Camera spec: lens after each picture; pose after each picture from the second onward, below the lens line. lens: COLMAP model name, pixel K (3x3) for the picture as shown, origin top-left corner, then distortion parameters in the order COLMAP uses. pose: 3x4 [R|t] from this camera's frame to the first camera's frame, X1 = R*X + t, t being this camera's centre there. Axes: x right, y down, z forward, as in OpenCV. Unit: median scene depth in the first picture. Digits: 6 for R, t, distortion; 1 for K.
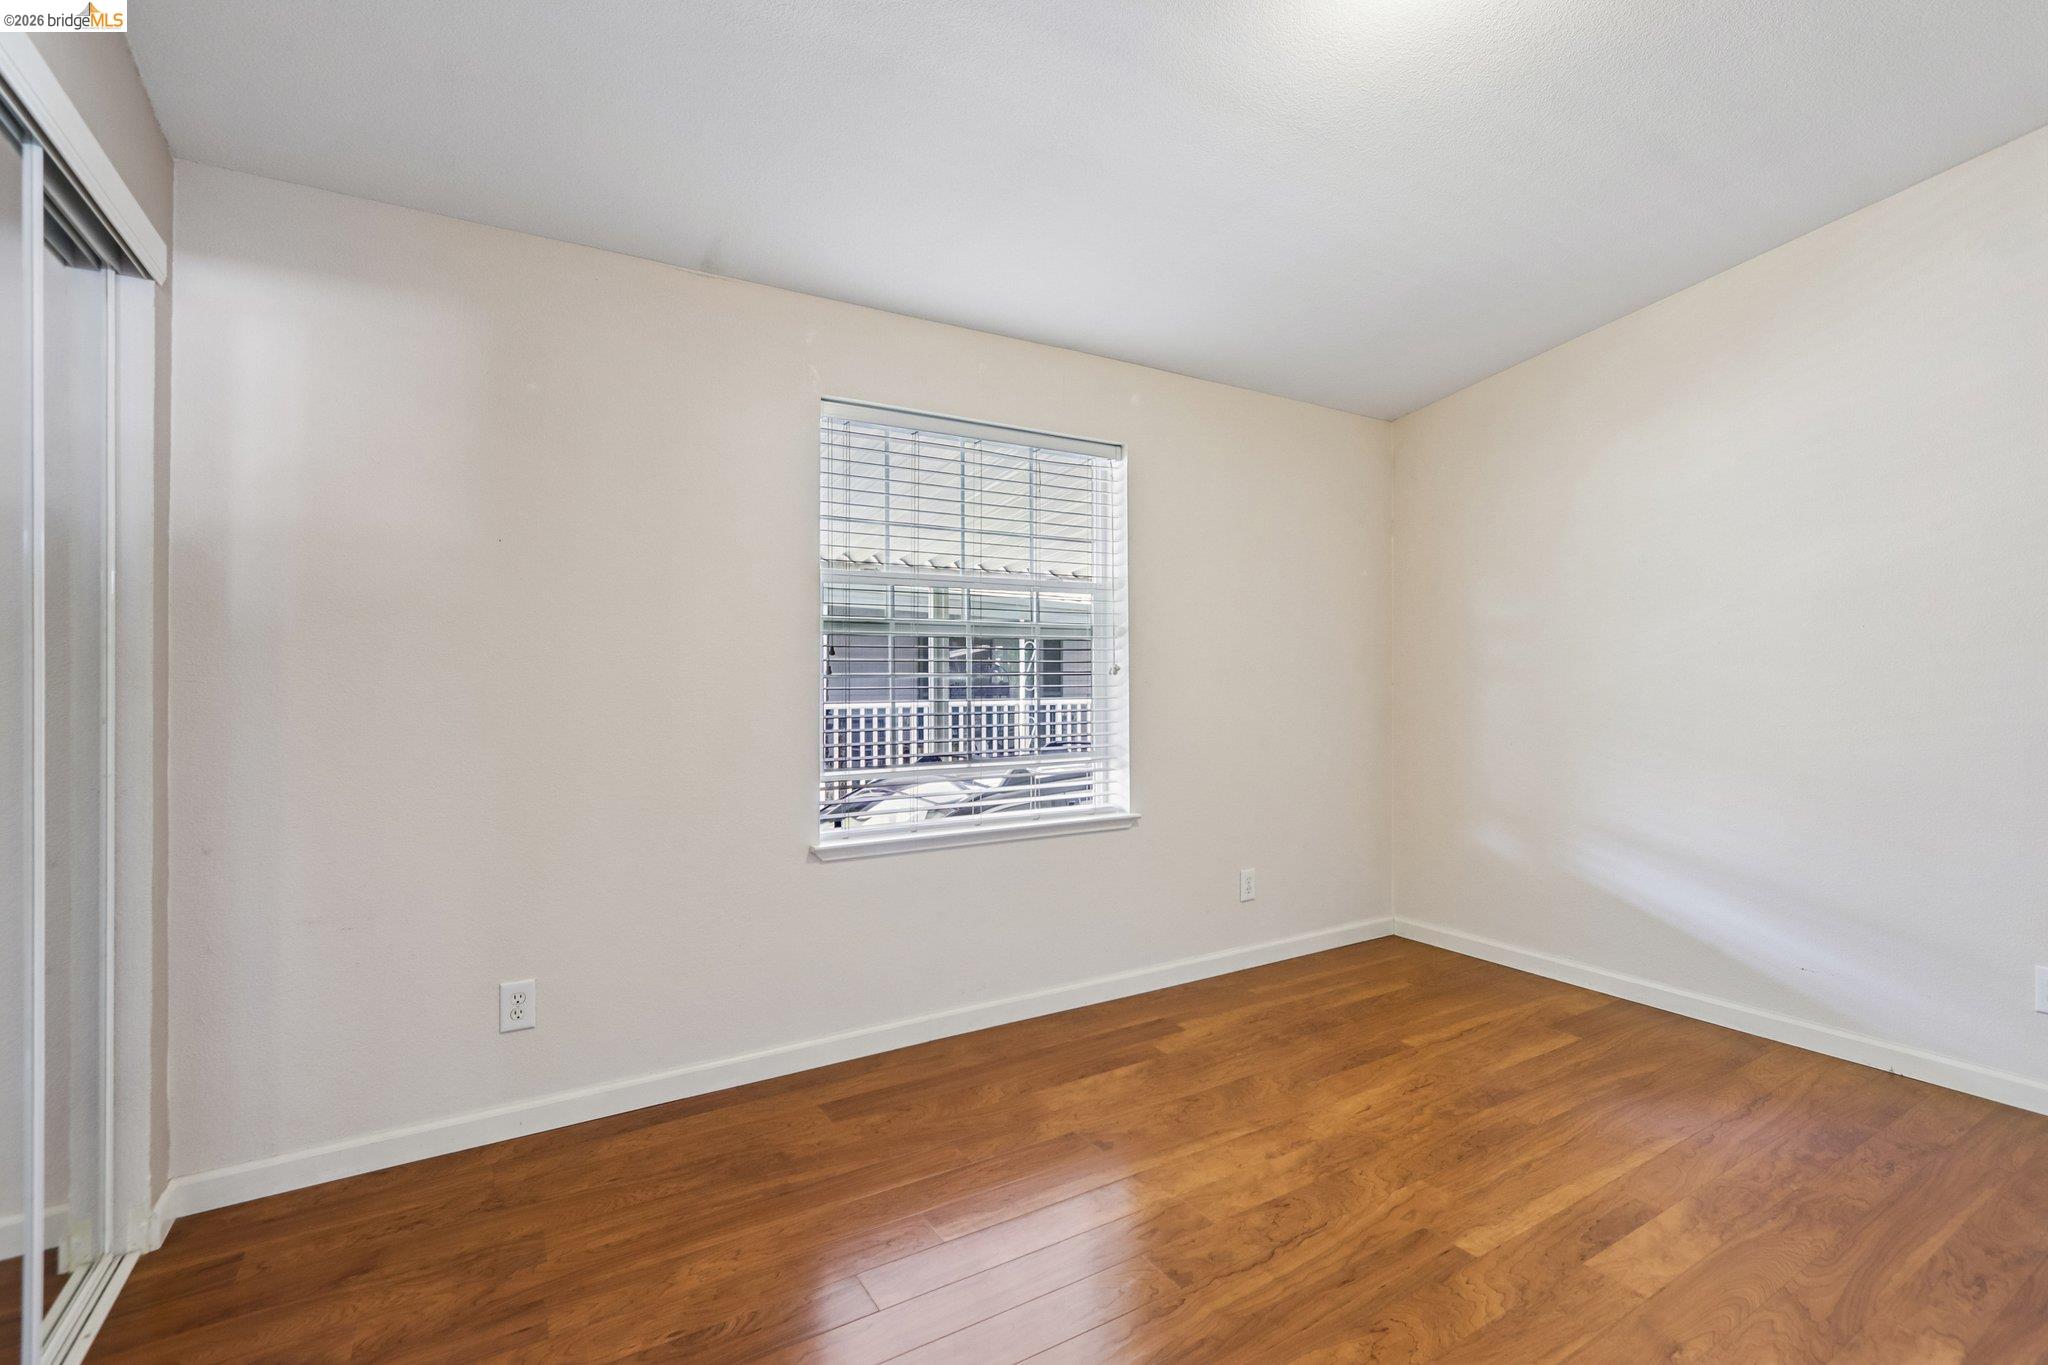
lens RADIAL K [[941.7, 0, 1026.1], [0, 941.7, 674.8], [0, 0, 1]] dist [-0.010328, 0.000791]
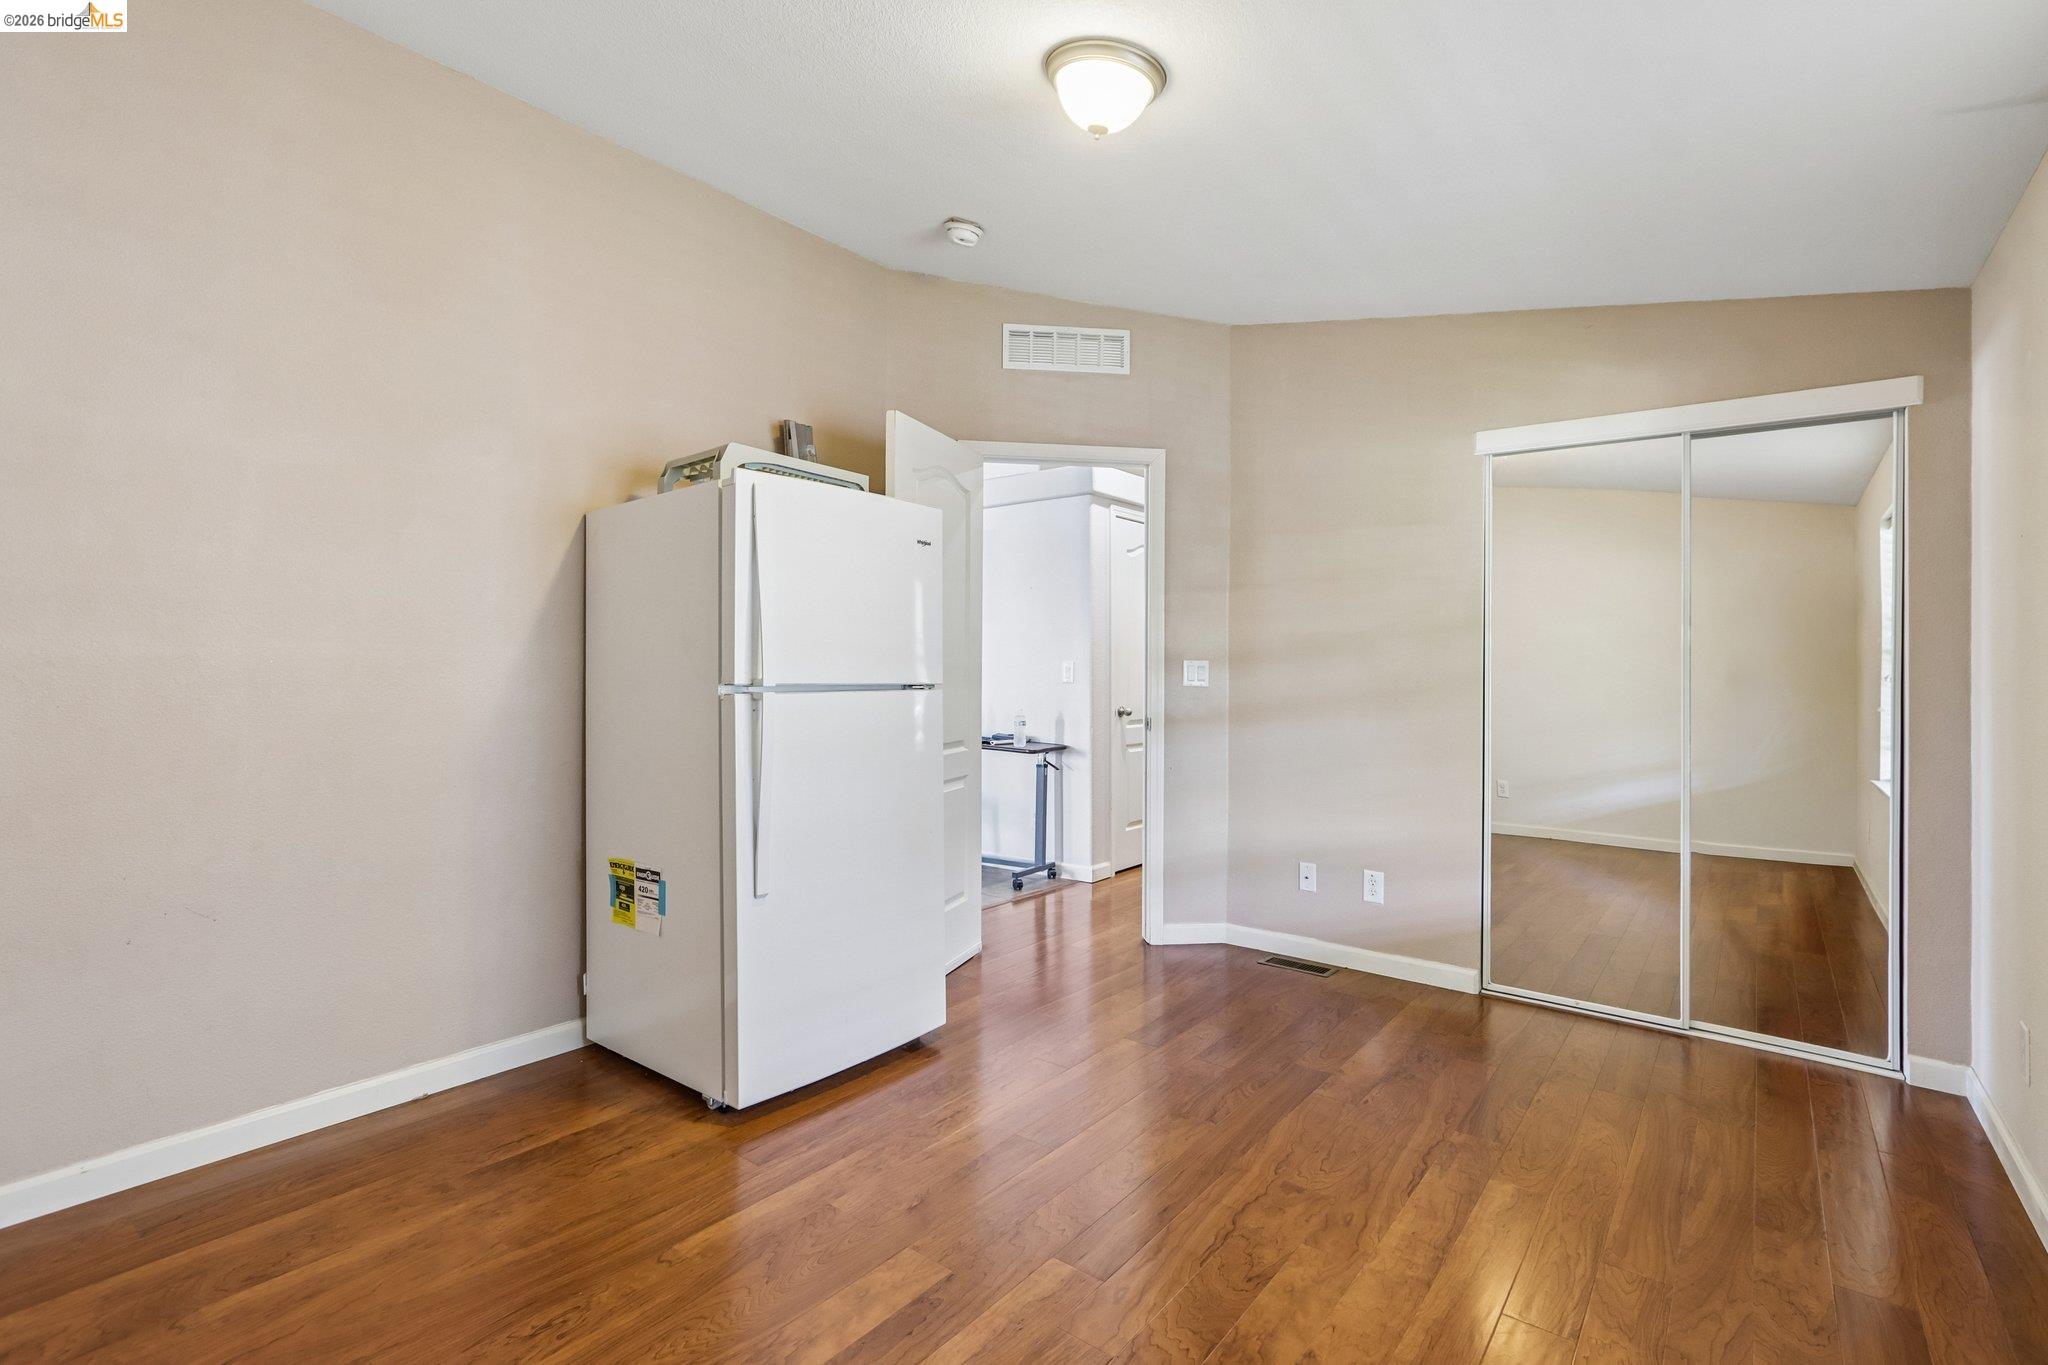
lens RADIAL K [[941.7, 0, 1025.5], [0, 941.7, 681.0], [0, 0, 1]] dist [-0.010328, 0.000791]
pose [[-0.939013, -0.010054, -0.343735, 0.845872], [-0.013597, 0.999876, 0.007898, 0.004735], [0.343613, 0.012090, -0.939033, 1.890832]]
